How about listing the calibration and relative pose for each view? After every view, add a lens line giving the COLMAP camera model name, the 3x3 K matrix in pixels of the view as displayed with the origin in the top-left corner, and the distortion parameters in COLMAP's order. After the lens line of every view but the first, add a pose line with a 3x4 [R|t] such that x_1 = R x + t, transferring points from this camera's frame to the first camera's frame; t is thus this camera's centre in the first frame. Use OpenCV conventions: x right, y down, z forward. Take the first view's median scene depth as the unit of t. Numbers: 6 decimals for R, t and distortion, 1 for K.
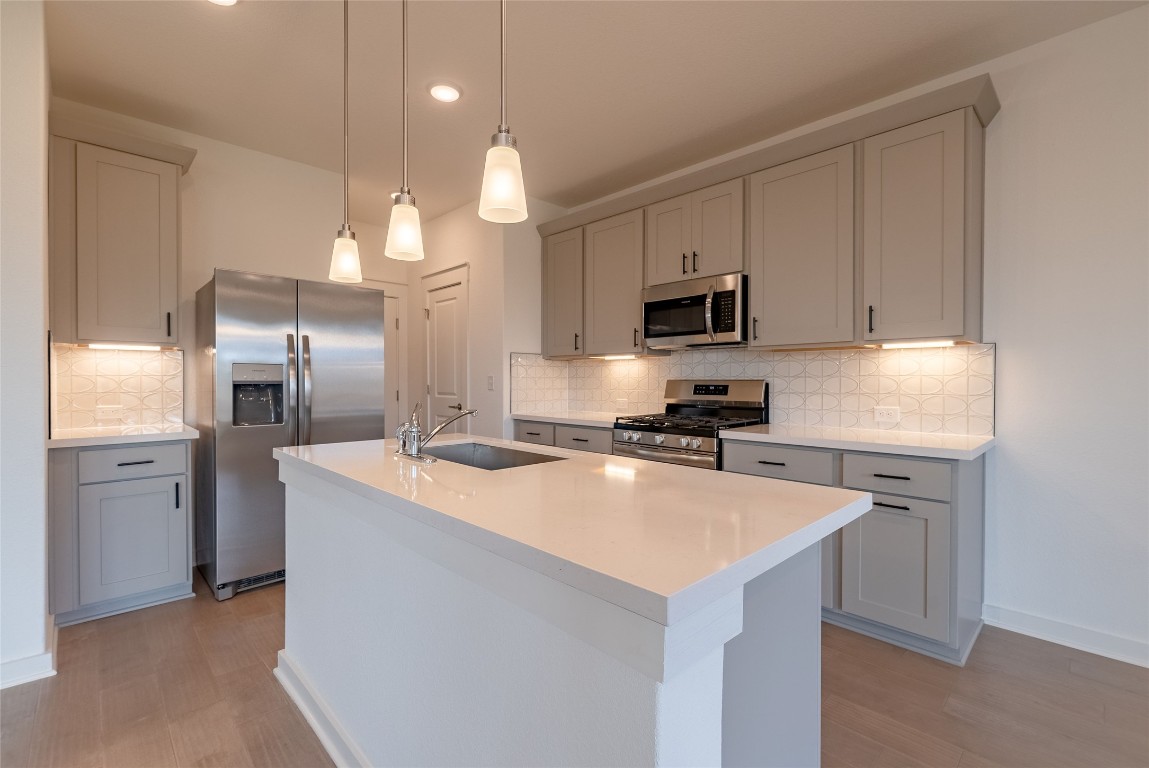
lens RADIAL K [[515.7, 0, 559.9], [0, 515.7, 385.6], [0, 0, 1]] dist [-0.001488, -0.000133]
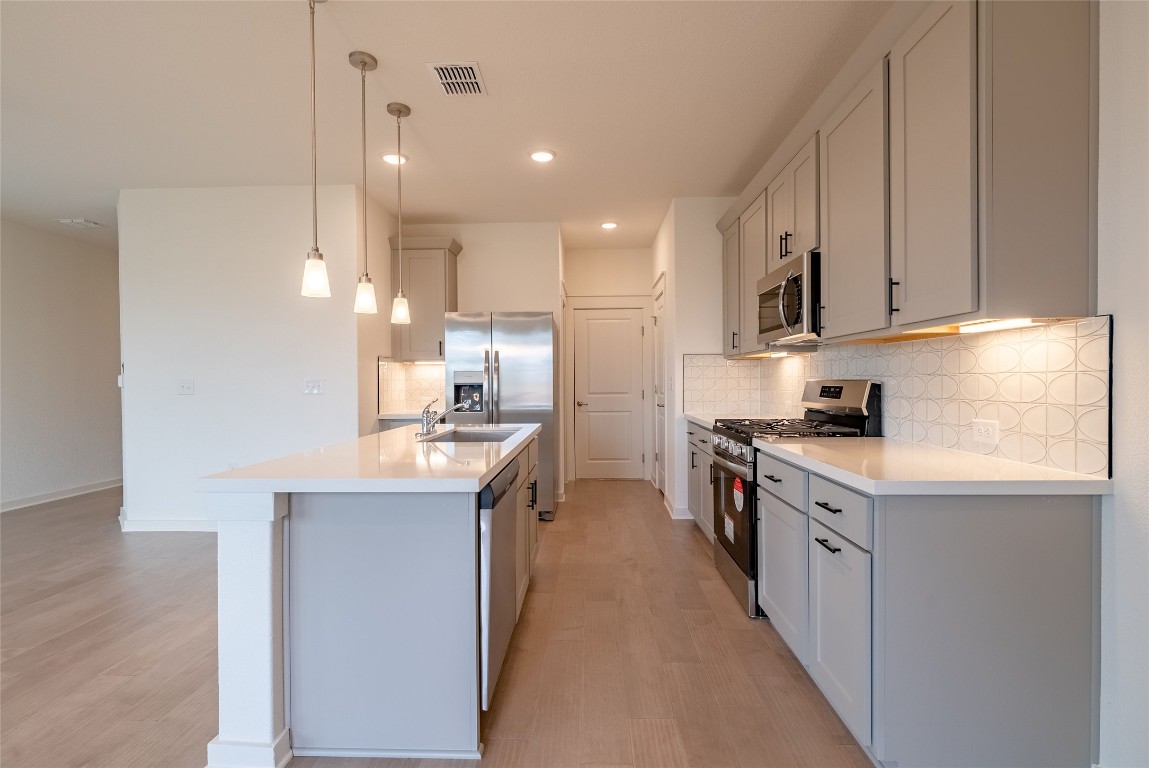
lens RADIAL K [[515.7, 0, 559.9], [0, 515.7, 385.6], [0, 0, 1]] dist [-0.001488, -0.000133]
pose [[0.709352, 0.001733, -0.704852, 0.634584], [-0.000756, 0.999998, 0.001698, -0.003515], [0.704854, -0.000672, 0.709352, 0.129122]]
